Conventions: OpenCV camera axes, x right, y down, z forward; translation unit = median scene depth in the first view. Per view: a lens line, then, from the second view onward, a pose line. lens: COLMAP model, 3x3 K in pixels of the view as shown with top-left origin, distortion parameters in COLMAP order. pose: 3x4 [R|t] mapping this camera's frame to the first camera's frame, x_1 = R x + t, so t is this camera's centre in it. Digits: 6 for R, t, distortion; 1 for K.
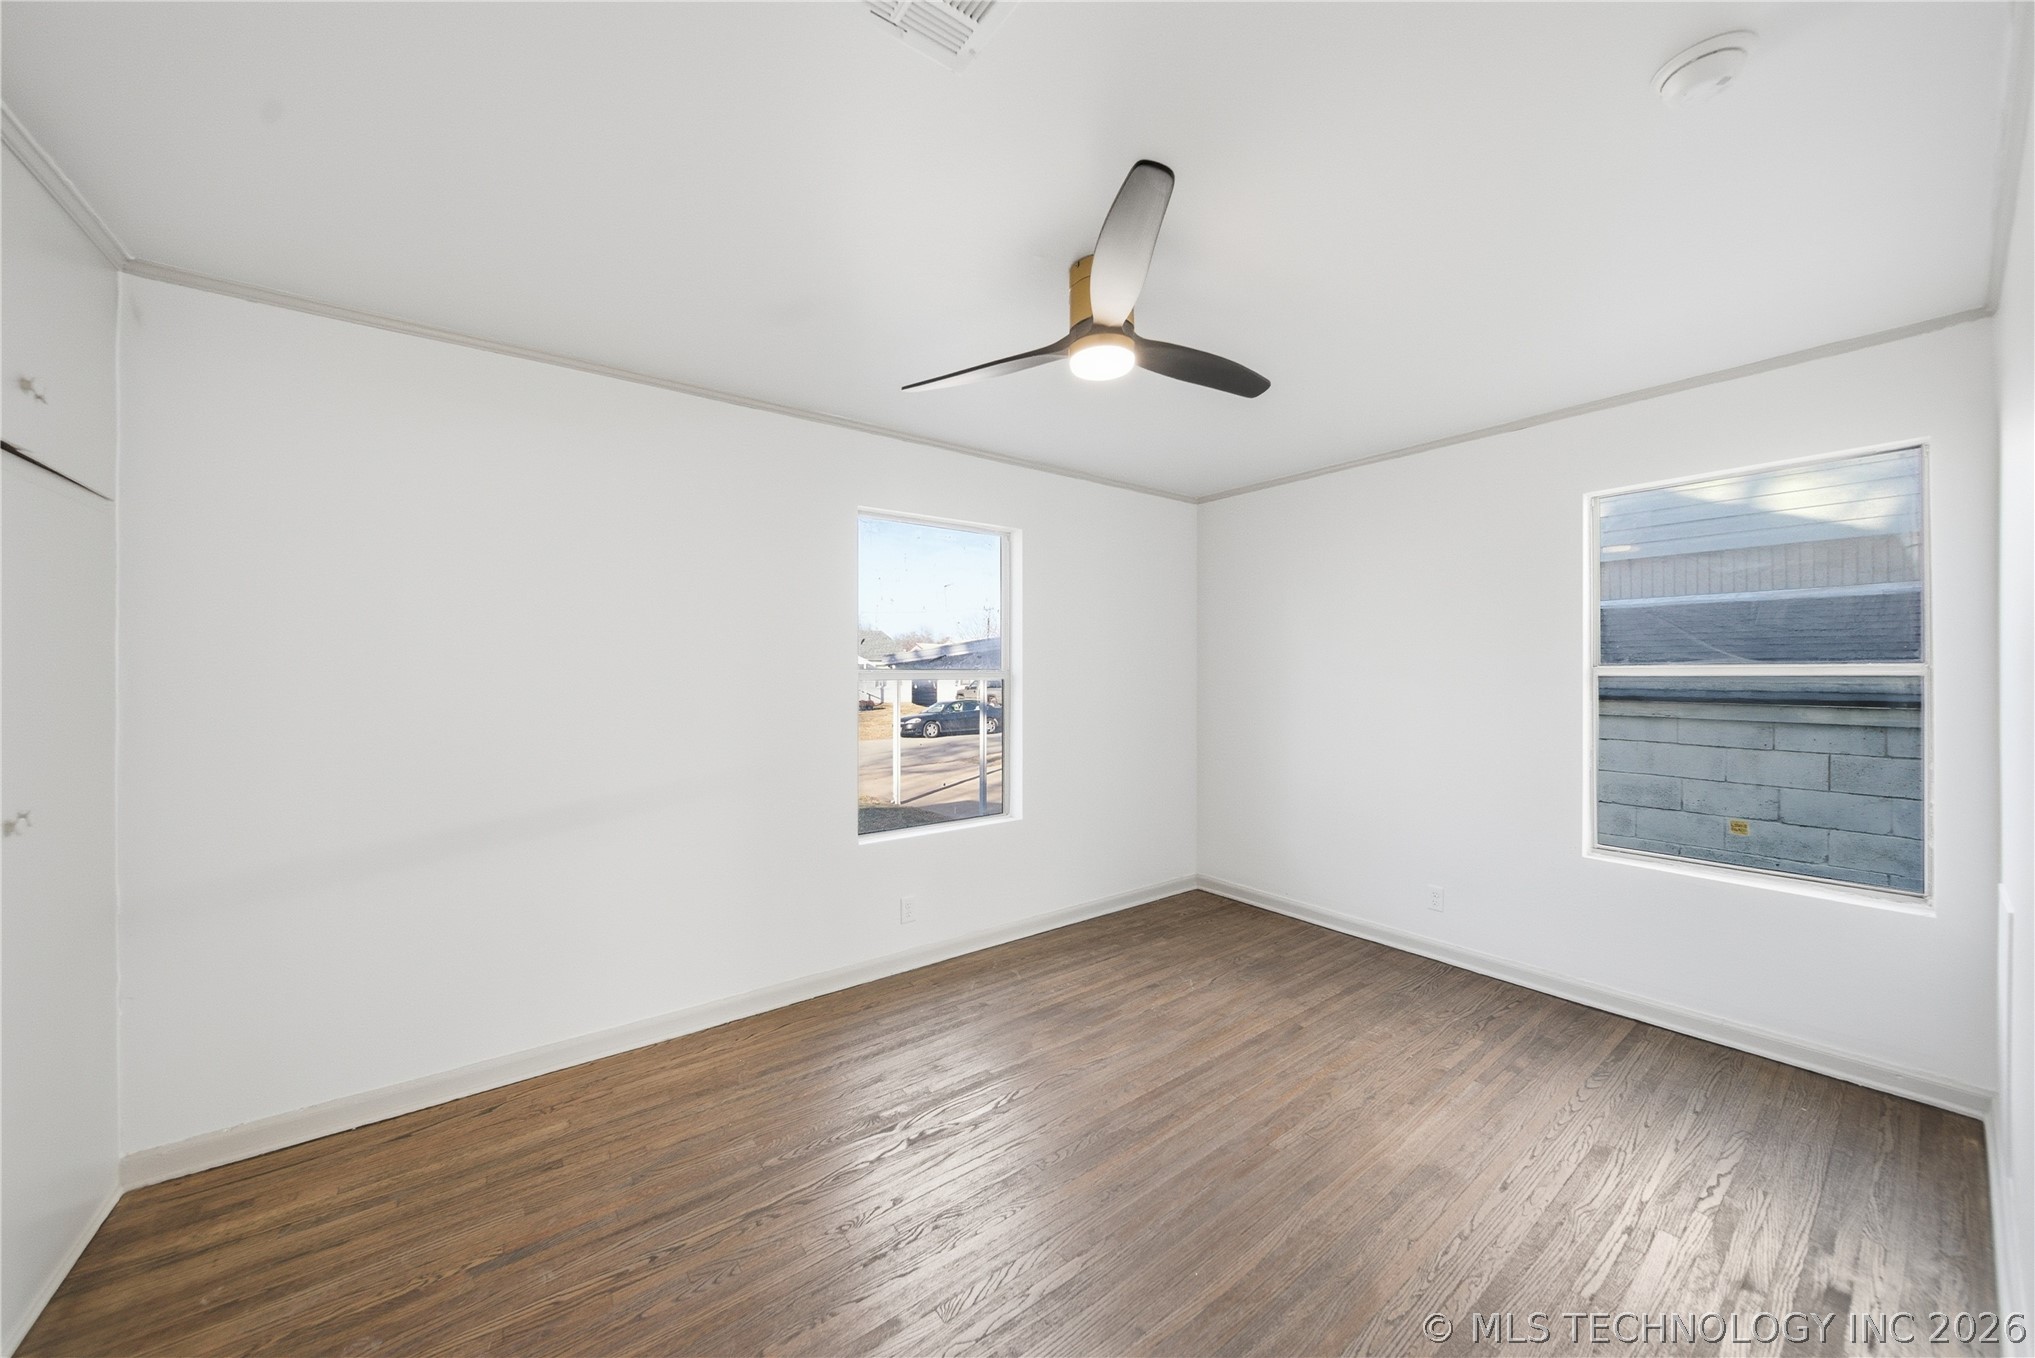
lens RADIAL K [[727.8, 0, 1007.0], [0, 727.8, 672.5], [0, 0, 1]] dist [-0.000841, -0.000326]
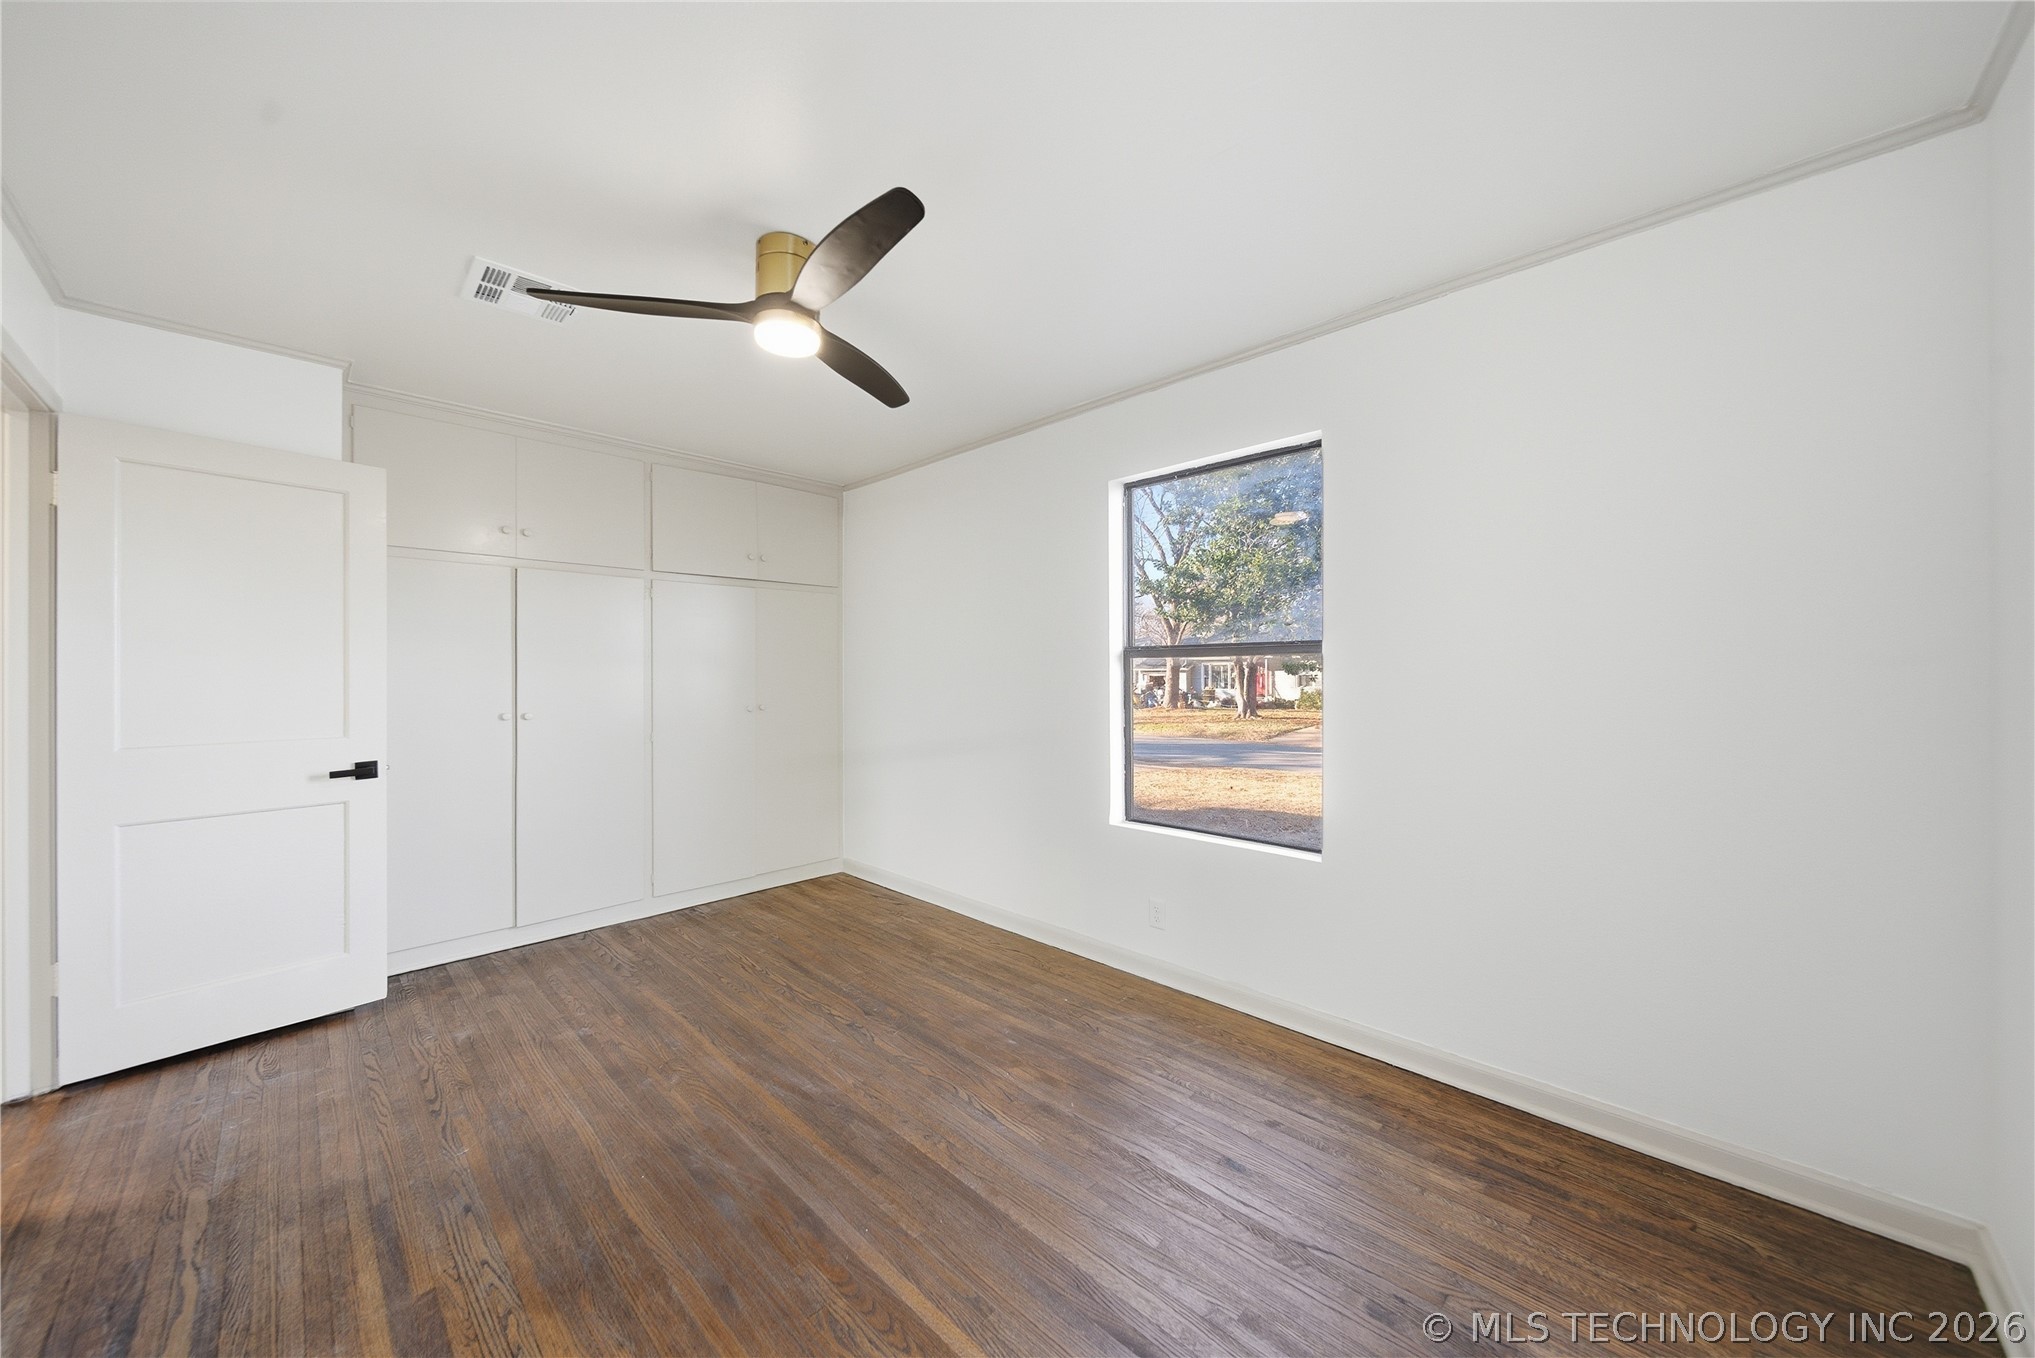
lens RADIAL K [[727.8, 0, 1007.0], [0, 727.8, 672.5], [0, 0, 1]] dist [-0.000841, -0.000326]
pose [[0.136758, -0.000135, -0.990604, 1.009770], [-0.001371, 0.999999, -0.000326, 0.049912], [0.990603, 0.001403, 0.136758, 0.991370]]
